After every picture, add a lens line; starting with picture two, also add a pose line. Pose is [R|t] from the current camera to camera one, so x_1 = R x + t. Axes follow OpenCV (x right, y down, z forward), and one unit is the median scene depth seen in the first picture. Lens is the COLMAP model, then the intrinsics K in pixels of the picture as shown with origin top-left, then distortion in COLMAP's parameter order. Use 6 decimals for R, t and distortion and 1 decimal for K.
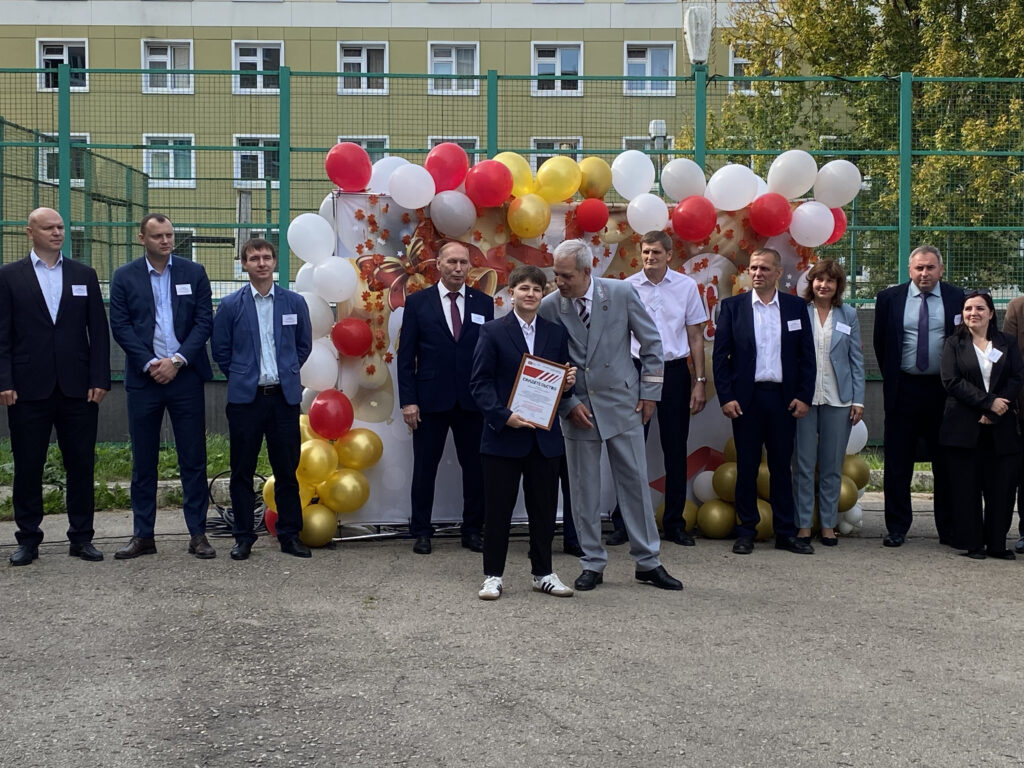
lens RADIAL K [[1620.2, 0, 515.0], [0, 1620.2, 358.1], [0, 0, 1]] dist [0.111378, 0.000000]
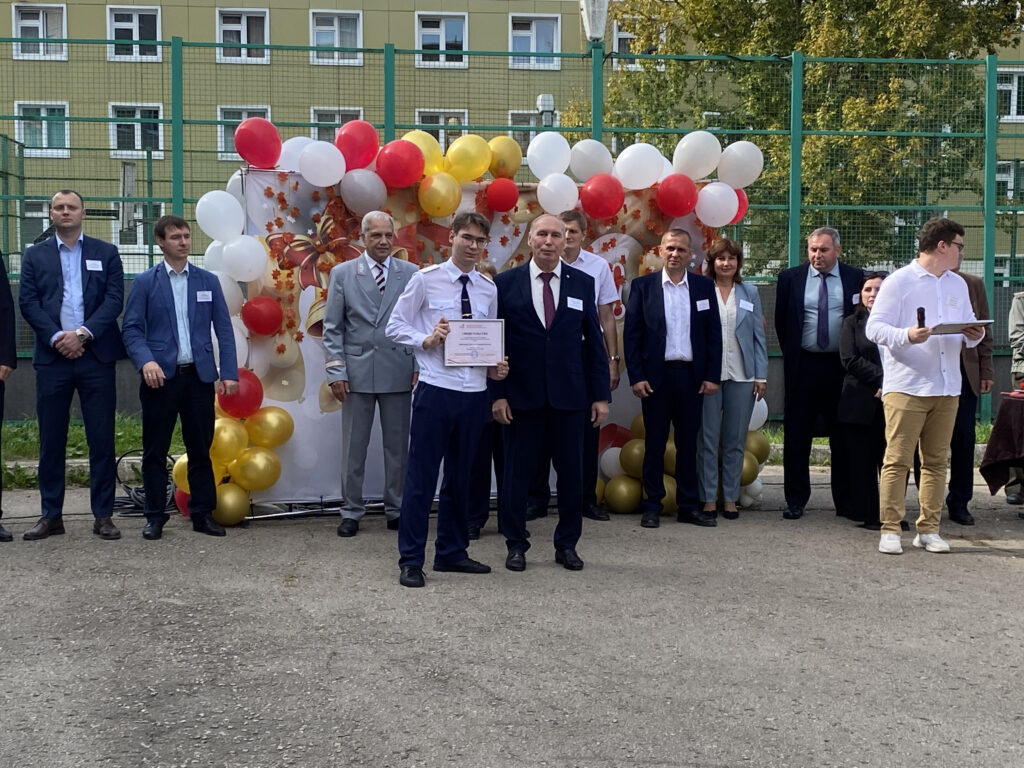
lens RADIAL K [[1620.2, 0, 519.2], [0, 1620.2, 399.5], [0, 0, 1]] dist [0.111378, 0.000000]
pose [[0.997056, -0.003405, 0.076605, -0.019709], [0.000212, 0.999132, 0.041654, -0.003077], [-0.076681, -0.041515, 0.996191, -0.009446]]
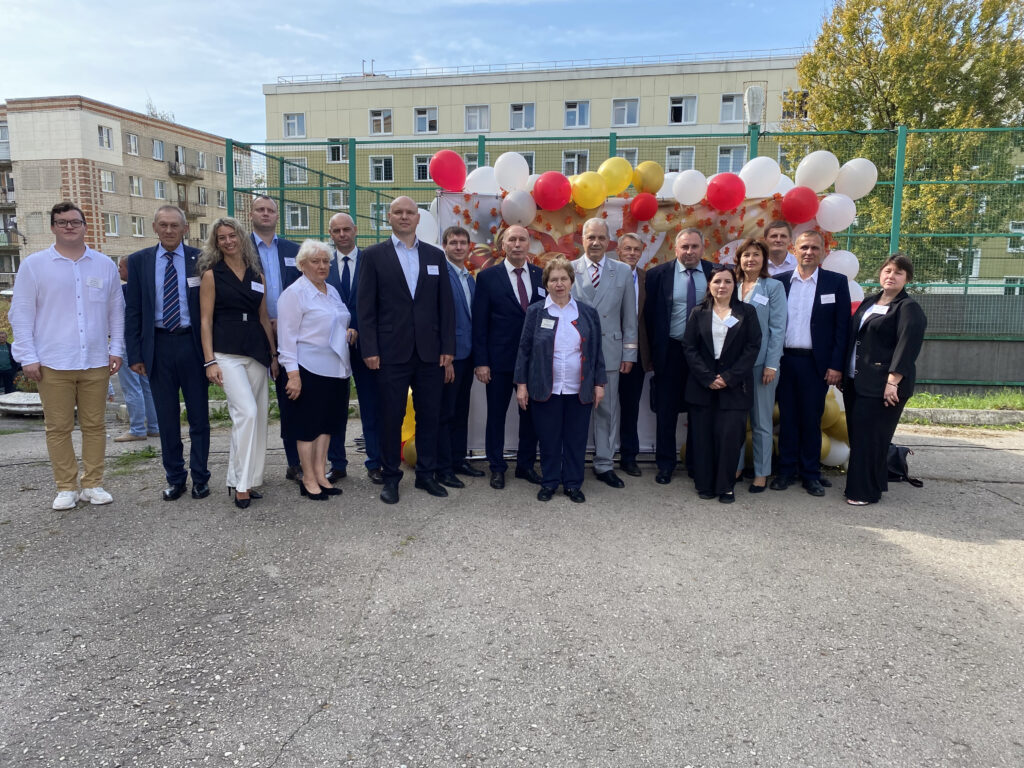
lens RADIAL K [[769.5, 0, 514.5], [0, 769.5, 385.5], [0, 0, 1]] dist [0.031254, -0.006681]
pose [[0.981591, 0.027260, -0.189041, 0.066211], [-0.010477, 0.995957, 0.089214, -0.005714], [0.190709, -0.085591, 0.977908, 0.405309]]
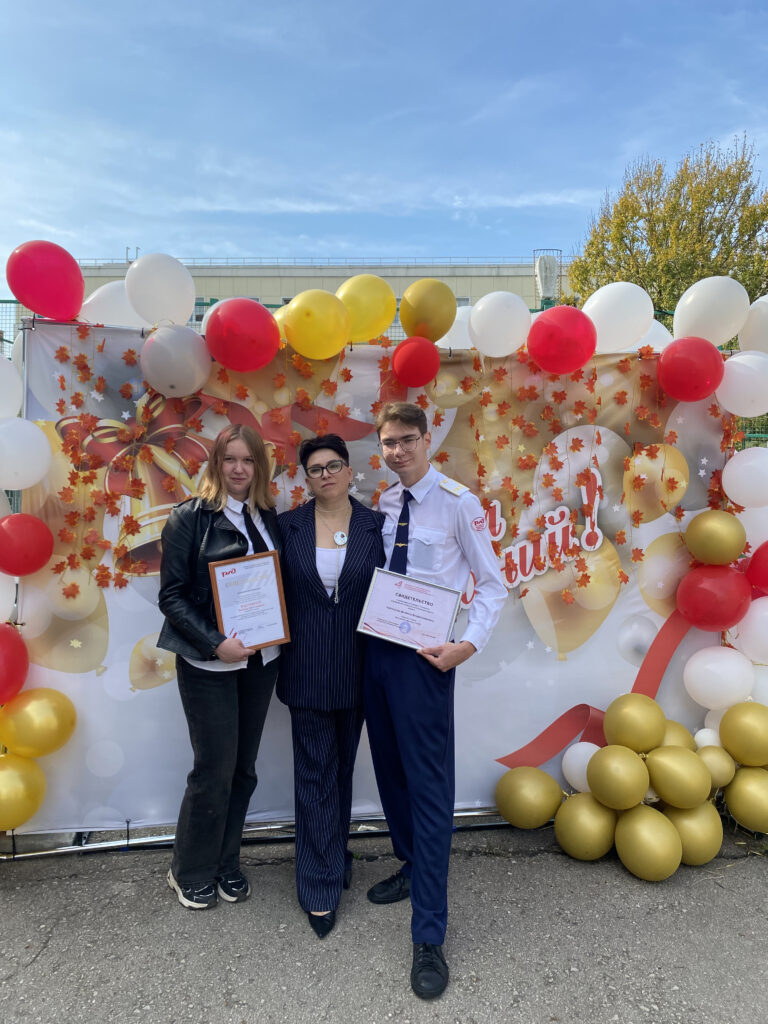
lens RADIAL K [[769.9, 0, 392.7], [0, 769.9, 501.2], [0, 0, 1]] dist [0.050123, -0.008312]
pose [[0.997977, 0.017134, -0.061229, 0.058136], [-0.018183, 0.999697, -0.016621, -0.026026], [0.060926, 0.017701, 0.997985, 0.692237]]
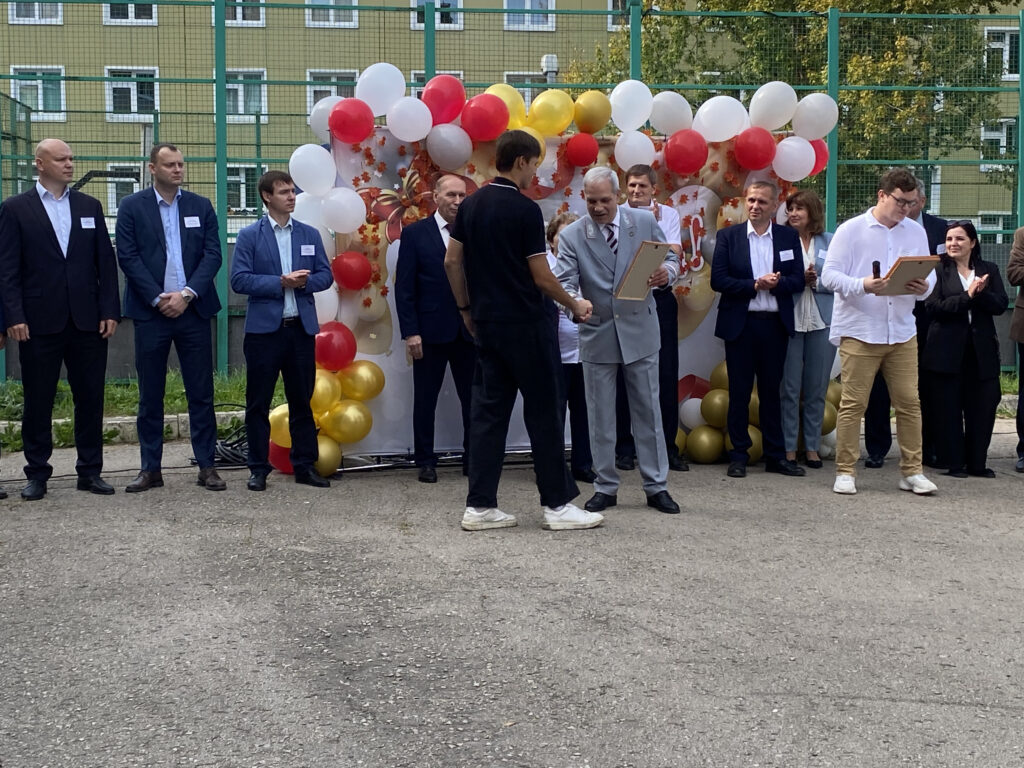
lens RADIAL K [[1620.2, 0, 508.6], [0, 1620.2, 353.7], [0, 0, 1]] dist [0.111378, 0.000000]
pose [[0.996361, -0.010613, 0.084565, -0.087963], [0.007531, 0.999299, 0.036677, 0.002900], [-0.084895, -0.035907, 0.995743, -0.012294]]
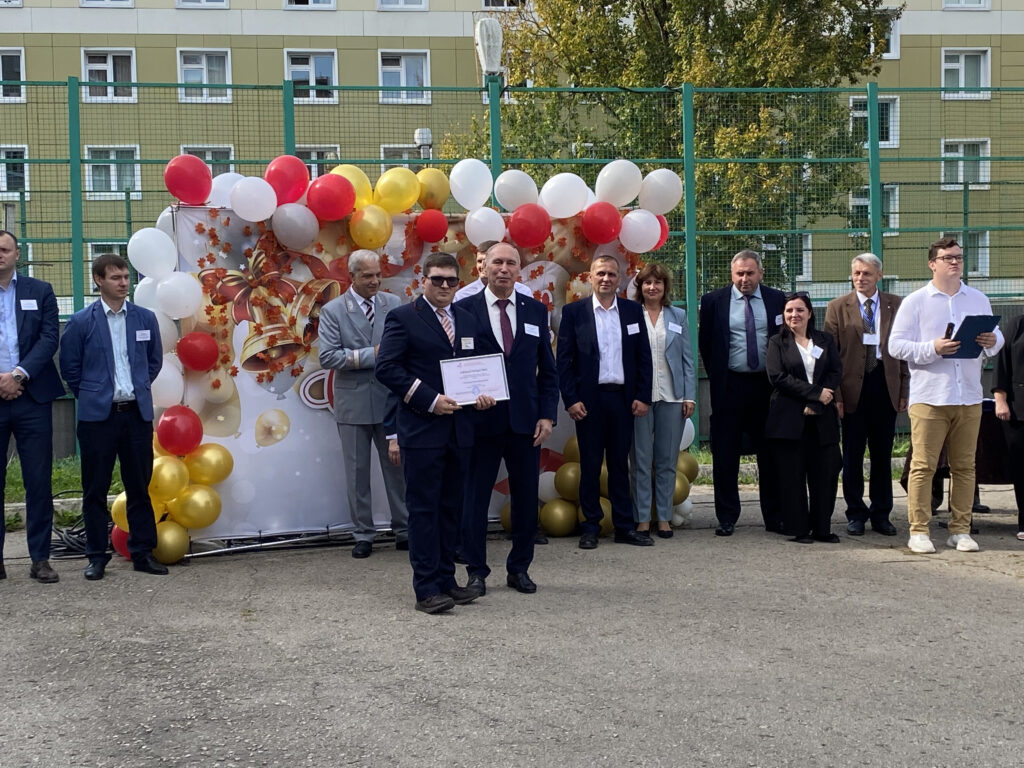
lens RADIAL K [[1620.2, 0, 509.8], [0, 1620.2, 377.5], [0, 0, 1]] dist [0.111378, 0.000000]
pose [[0.987849, -0.030294, 0.152435, -0.062941], [0.029157, 0.999528, 0.009689, -0.001144], [-0.152657, -0.005127, 0.988266, -0.016161]]
